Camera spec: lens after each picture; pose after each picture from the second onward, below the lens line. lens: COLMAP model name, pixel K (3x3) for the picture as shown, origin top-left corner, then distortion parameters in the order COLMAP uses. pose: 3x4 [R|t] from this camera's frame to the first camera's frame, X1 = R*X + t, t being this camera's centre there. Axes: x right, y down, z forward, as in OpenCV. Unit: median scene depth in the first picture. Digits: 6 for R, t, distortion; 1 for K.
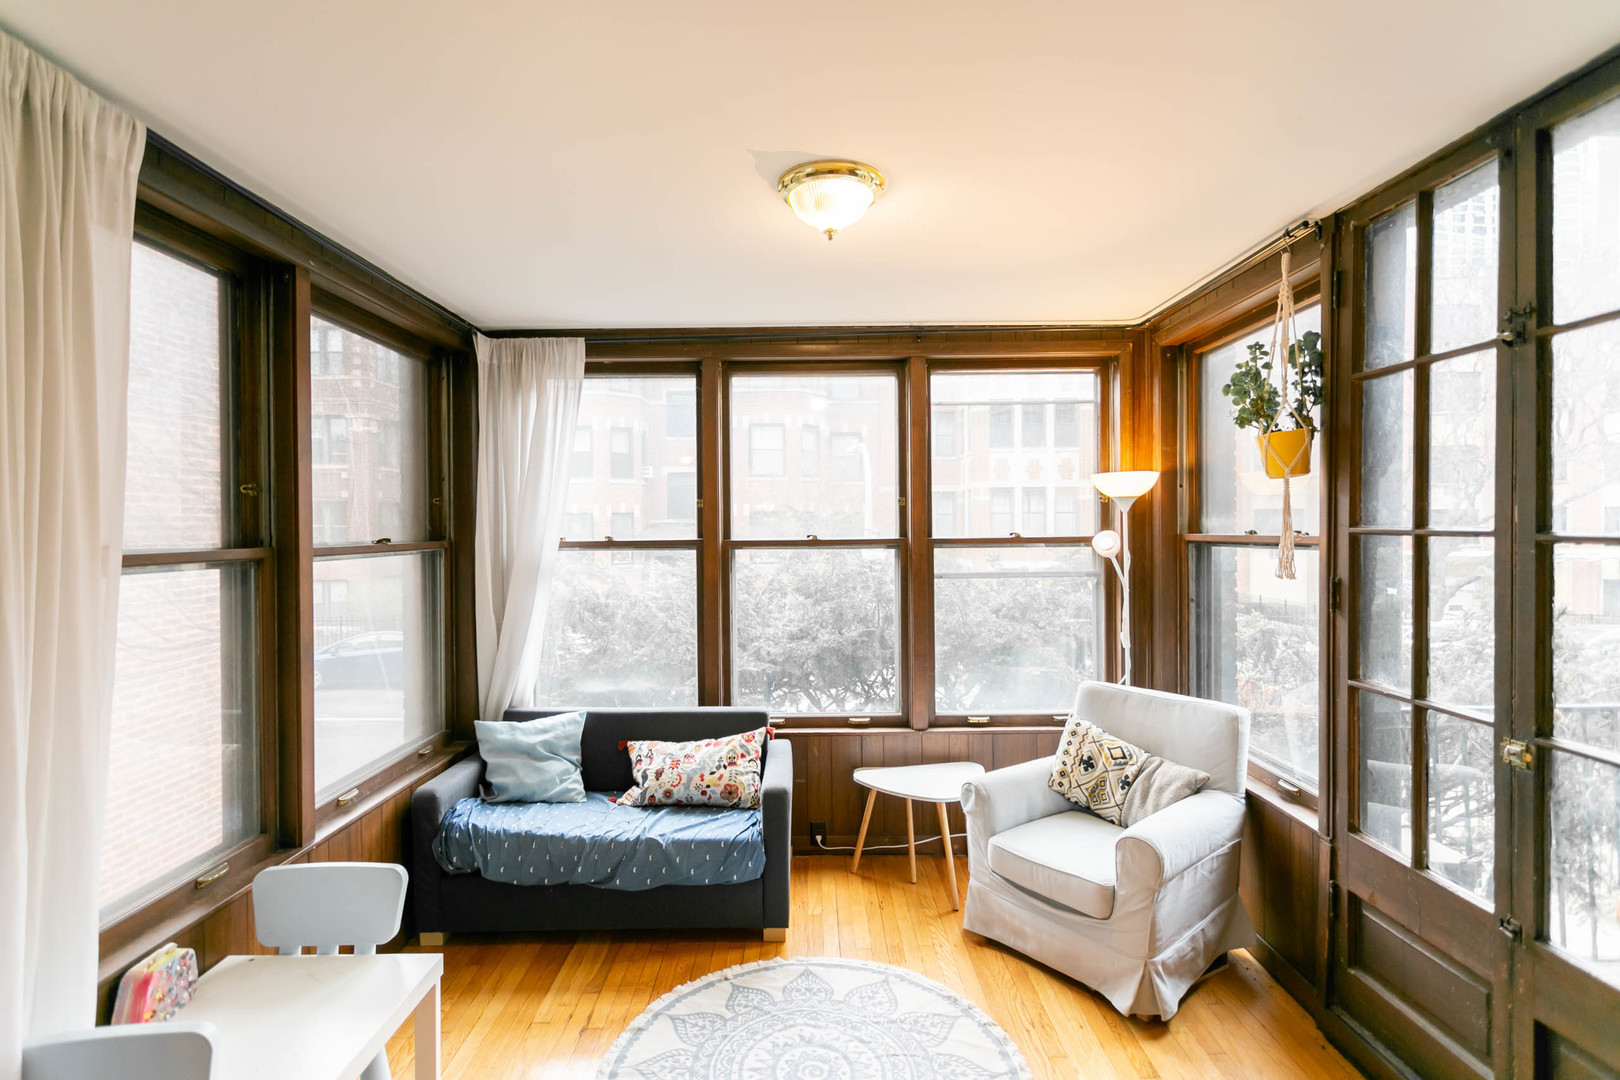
lens RADIAL K [[788.5, 0, 804.0], [0, 788.5, 532.6], [0, 0, 1]] dist [0.001395, -0.000001]
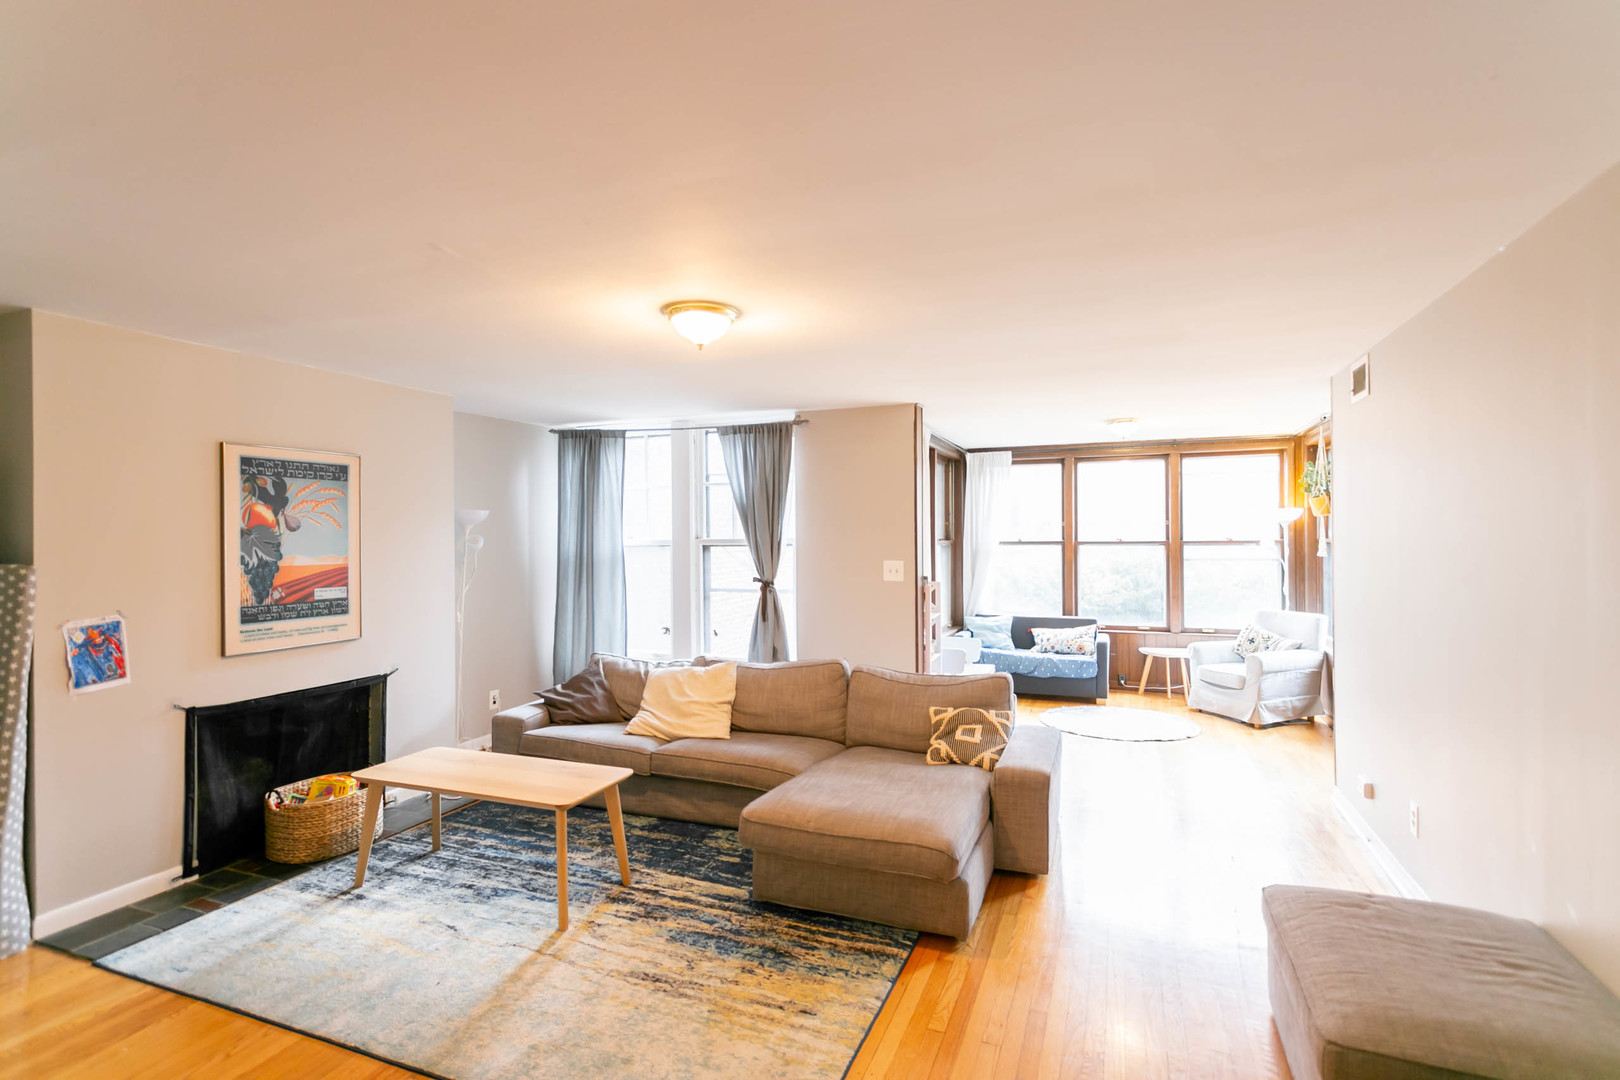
lens RADIAL K [[788.5, 0, 804.0], [0, 788.5, 532.6], [0, 0, 1]] dist [0.001395, -0.000001]
pose [[0.928499, 0.002640, -0.371326, 0.010409], [-0.008158, 0.999878, -0.013289, 0.022226], [0.371245, 0.015368, 0.928408, -1.302322]]
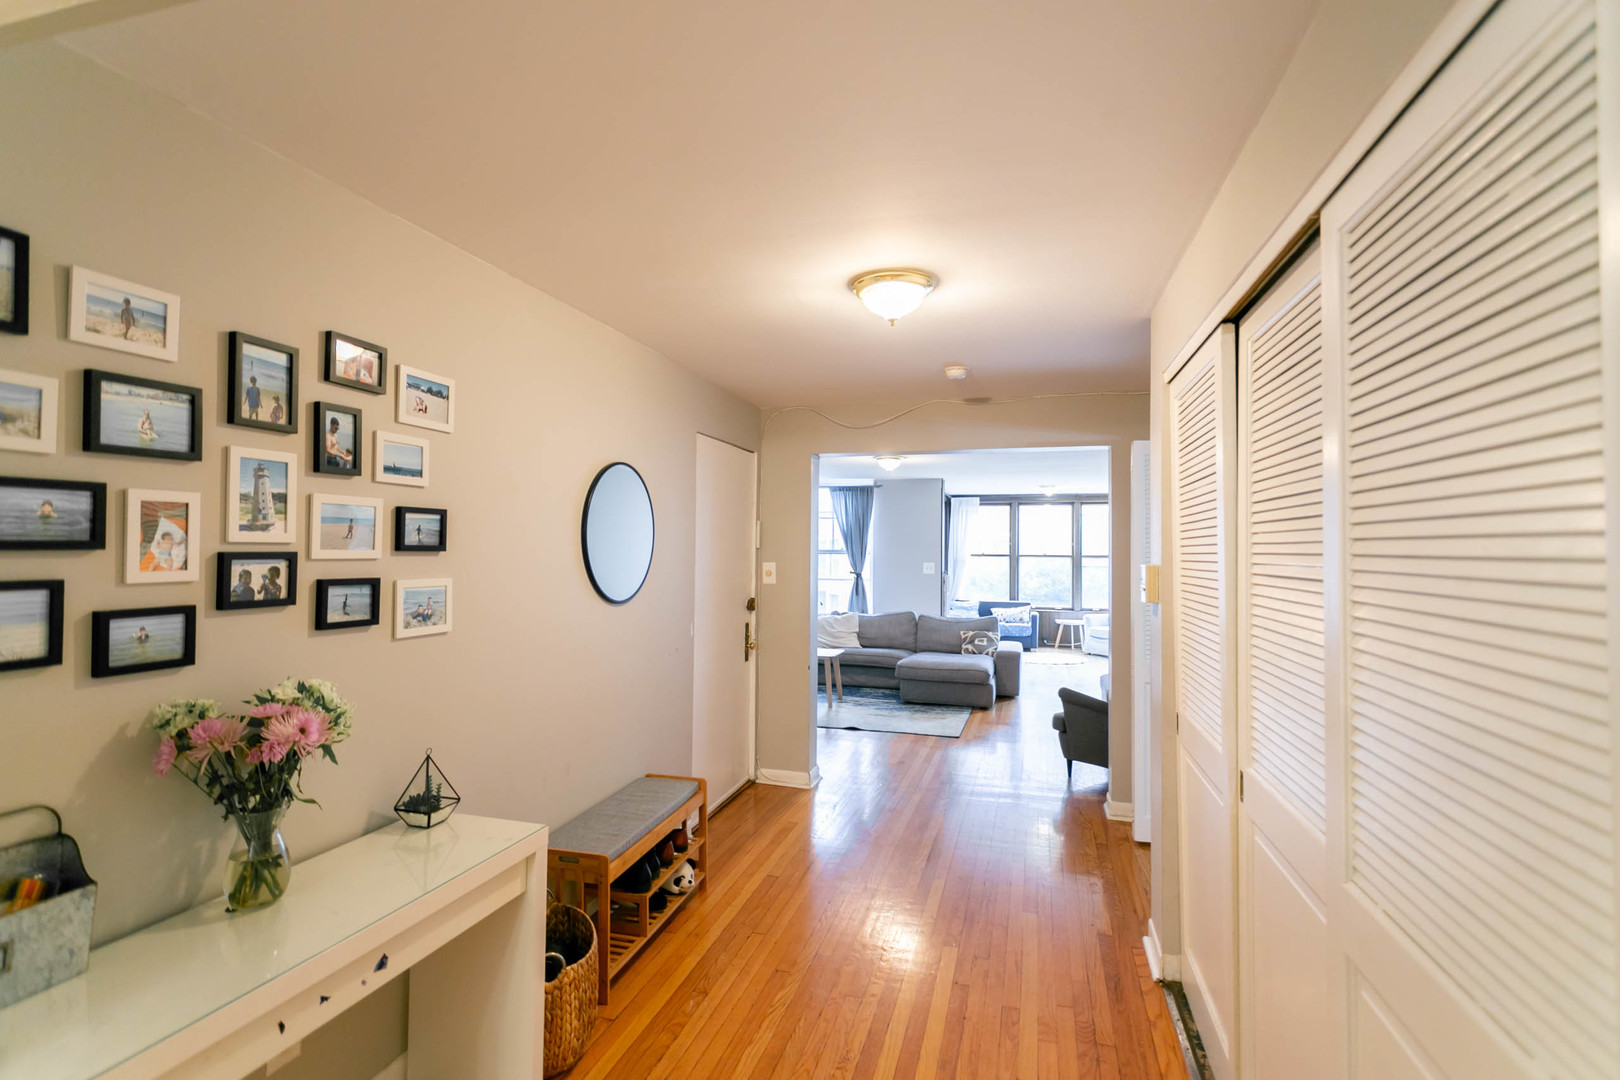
lens RADIAL K [[788.5, 0, 804.0], [0, 788.5, 532.6], [0, 0, 1]] dist [0.001395, -0.000001]
pose [[0.959984, 0.013612, -0.279724, -0.036060], [-0.023104, 0.999263, -0.030663, 0.043811], [0.279101, 0.035899, 0.959591, -2.641923]]
